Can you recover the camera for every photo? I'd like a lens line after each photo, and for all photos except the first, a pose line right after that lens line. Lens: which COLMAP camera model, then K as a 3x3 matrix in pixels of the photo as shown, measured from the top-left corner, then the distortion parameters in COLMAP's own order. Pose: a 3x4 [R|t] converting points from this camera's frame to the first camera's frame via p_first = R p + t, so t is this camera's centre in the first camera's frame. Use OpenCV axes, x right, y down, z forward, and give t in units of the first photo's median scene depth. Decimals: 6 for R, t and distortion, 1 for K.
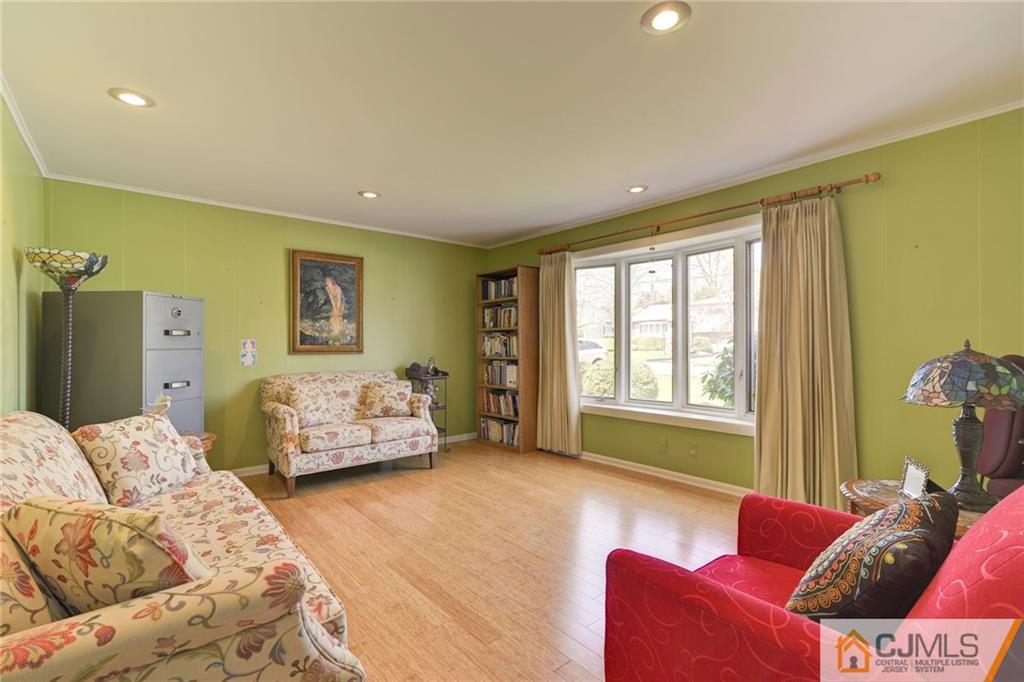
lens RADIAL K [[466.9, 0, 504.8], [0, 466.9, 341.8], [0, 0, 1]] dist [-0.003013, 0.000119]
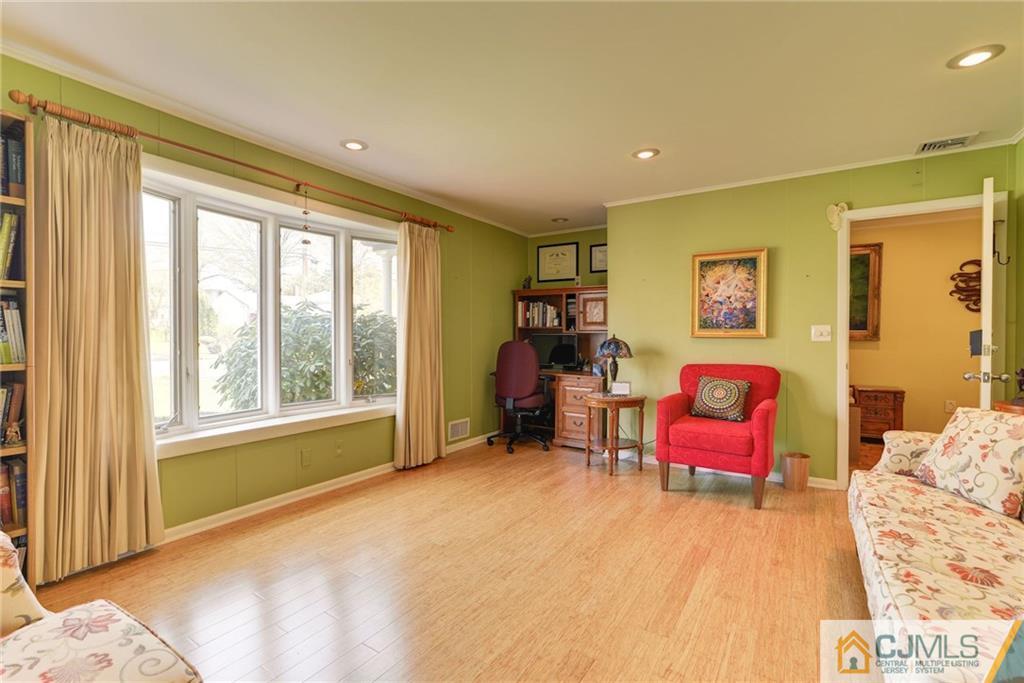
lens RADIAL K [[466.9, 0, 504.2], [0, 466.9, 340.5], [0, 0, 1]] dist [-0.003013, 0.000119]
pose [[-0.299134, -0.005026, 0.954198, -0.663477], [-0.007819, 0.999965, 0.002816, 0.014089], [-0.954179, -0.006619, -0.299163, 1.122829]]
